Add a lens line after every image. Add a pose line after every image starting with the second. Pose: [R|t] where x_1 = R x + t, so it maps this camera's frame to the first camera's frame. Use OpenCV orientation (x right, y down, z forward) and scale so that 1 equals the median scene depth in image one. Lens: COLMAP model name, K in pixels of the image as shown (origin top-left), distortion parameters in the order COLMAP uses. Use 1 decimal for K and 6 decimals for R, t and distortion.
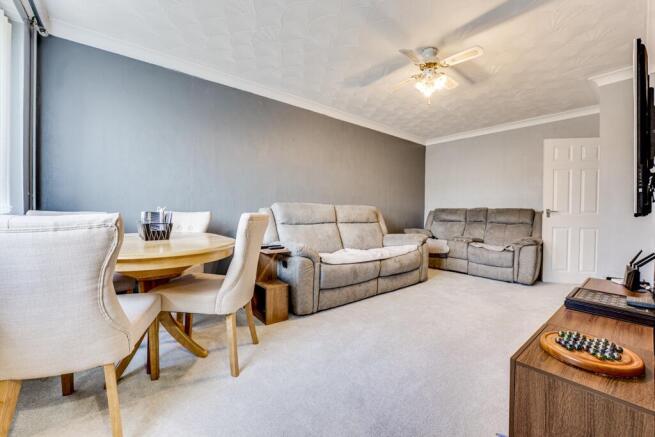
lens RADIAL K [[279.3, 0, 330.1], [0, 279.3, 207.6], [0, 0, 1]] dist [-0.005624, -0.000194]
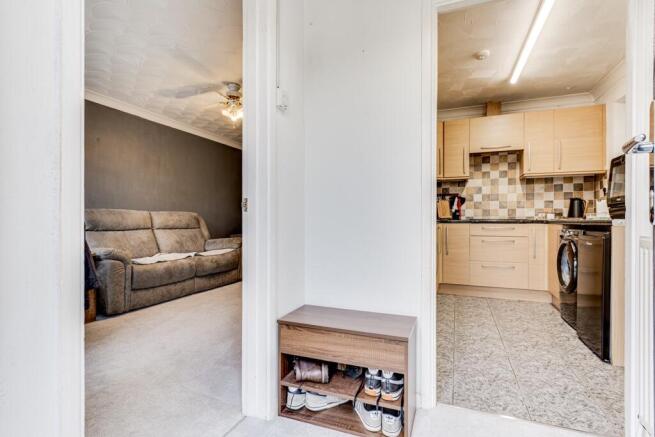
lens RADIAL K [[326.2, 0, 327.5], [0, 326.2, 218.5], [0, 0, 1]] dist [0.000132, 0.000038]
pose [[0.882459, -0.010981, 0.470260, 0.031542], [0.005259, 0.999895, 0.013480, 0.004756], [-0.470359, -0.009422, 0.882425, -0.366177]]
